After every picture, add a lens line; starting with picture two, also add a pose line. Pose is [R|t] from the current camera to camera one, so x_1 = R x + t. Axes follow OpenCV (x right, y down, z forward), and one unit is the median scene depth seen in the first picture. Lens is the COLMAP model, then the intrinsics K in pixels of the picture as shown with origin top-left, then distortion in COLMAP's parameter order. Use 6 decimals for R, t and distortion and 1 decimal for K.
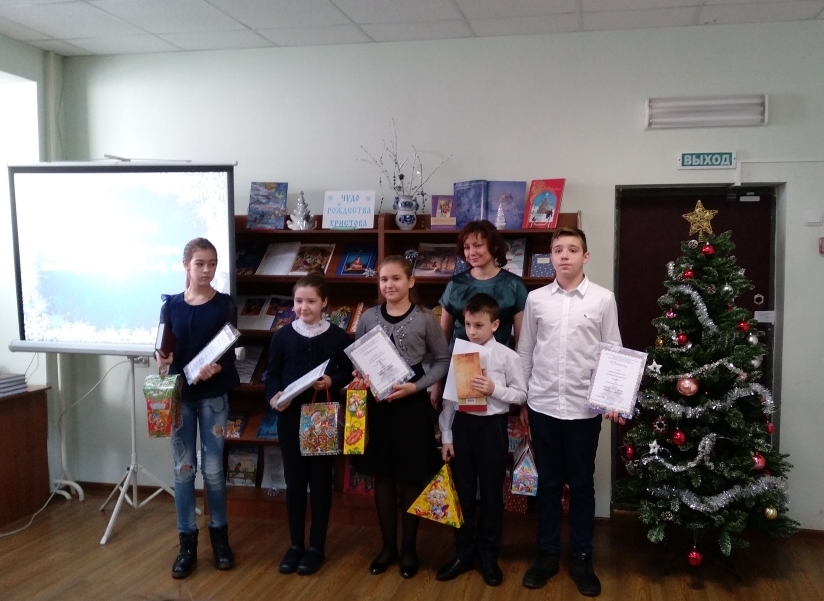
lens RADIAL K [[768.9, 0, 415.5], [0, 768.9, 305.3], [0, 0, 1]] dist [0.116596, -0.271744]
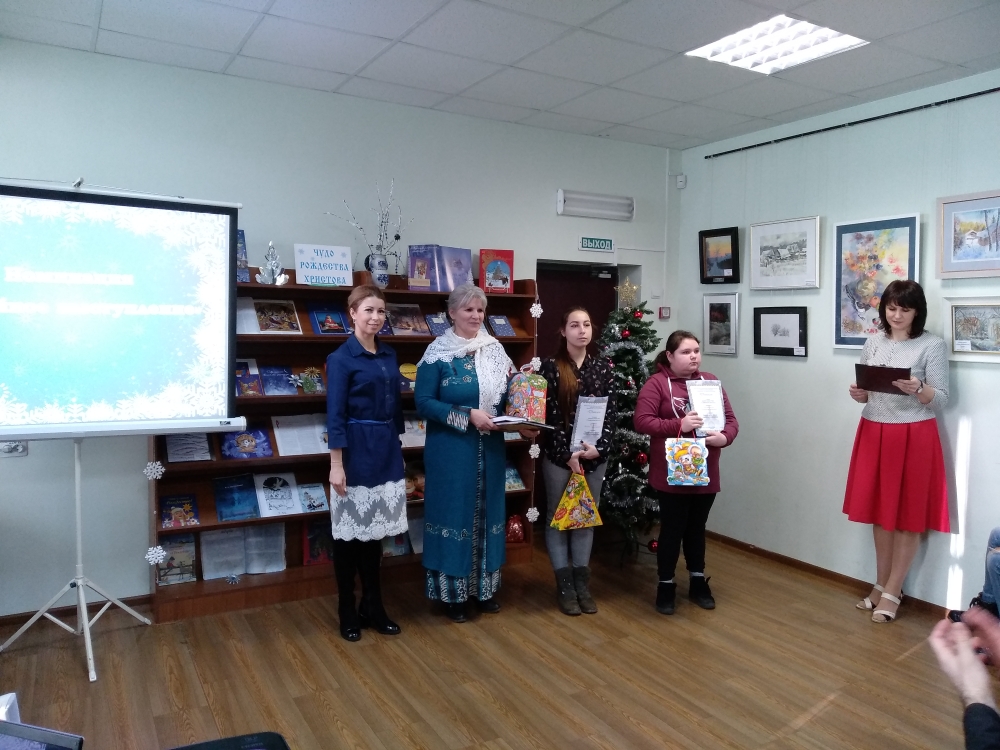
lens RADIAL K [[774.1, 0, 498.5], [0, 774.1, 375.4], [0, 0, 1]] dist [0.087573, -0.148270]
pose [[0.755429, -0.035686, 0.654258, -0.571455], [0.027129, 0.999363, 0.023186, -0.005069], [-0.654668, 0.000234, 0.755916, 0.137910]]
